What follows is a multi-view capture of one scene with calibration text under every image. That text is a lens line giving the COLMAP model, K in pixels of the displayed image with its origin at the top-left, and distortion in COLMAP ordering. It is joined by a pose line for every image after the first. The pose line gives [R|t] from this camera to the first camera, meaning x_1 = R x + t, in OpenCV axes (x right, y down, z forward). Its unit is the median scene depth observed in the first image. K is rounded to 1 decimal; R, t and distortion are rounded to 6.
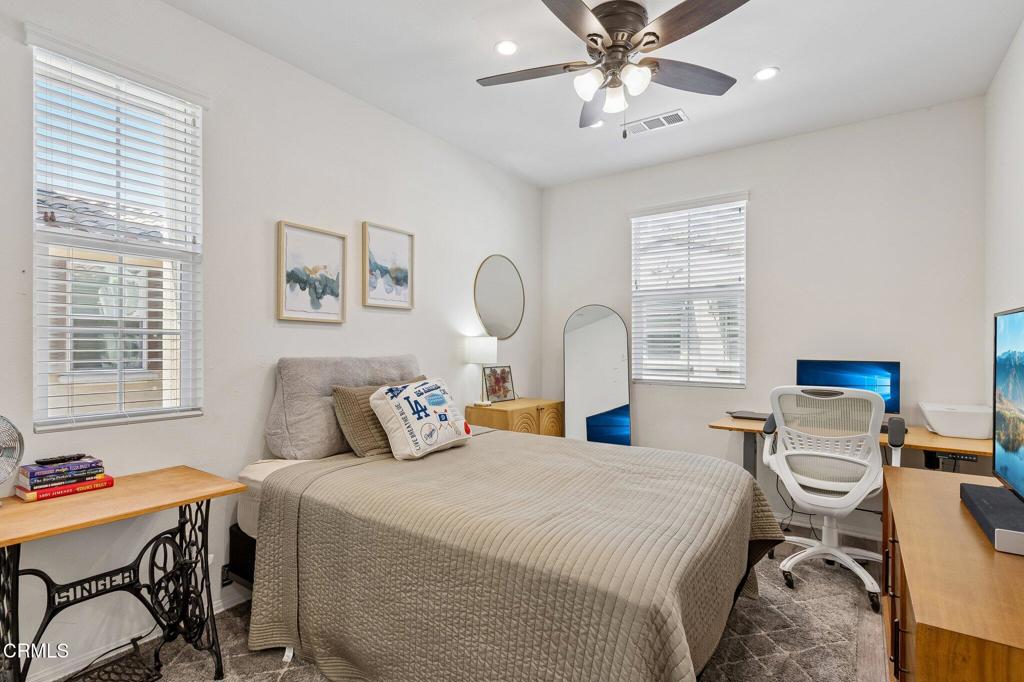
lens RADIAL K [[496.8, 0, 507.1], [0, 496.8, 349.7], [0, 0, 1]] dist [0.001503, 0.000003]
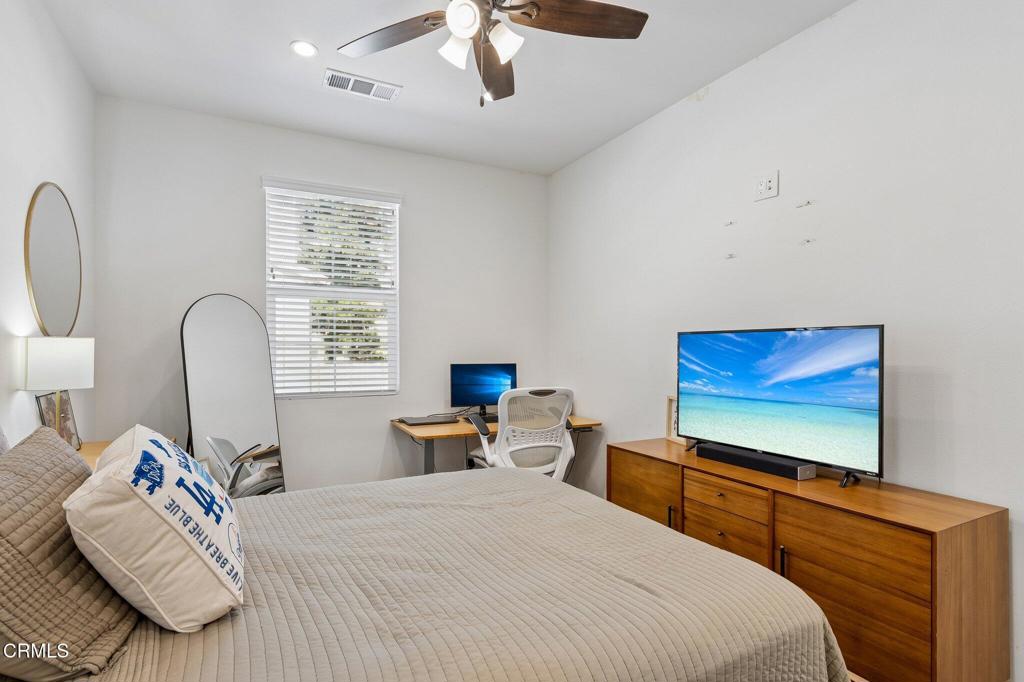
lens RADIAL K [[496.8, 0, 507.1], [0, 496.8, 349.7], [0, 0, 1]] dist [0.001503, 0.000003]
pose [[0.448619, -0.002820, 0.893719, -0.367807], [0.003763, 0.999992, 0.001266, -0.013696], [-0.893715, 0.002795, 0.448626, 0.441306]]
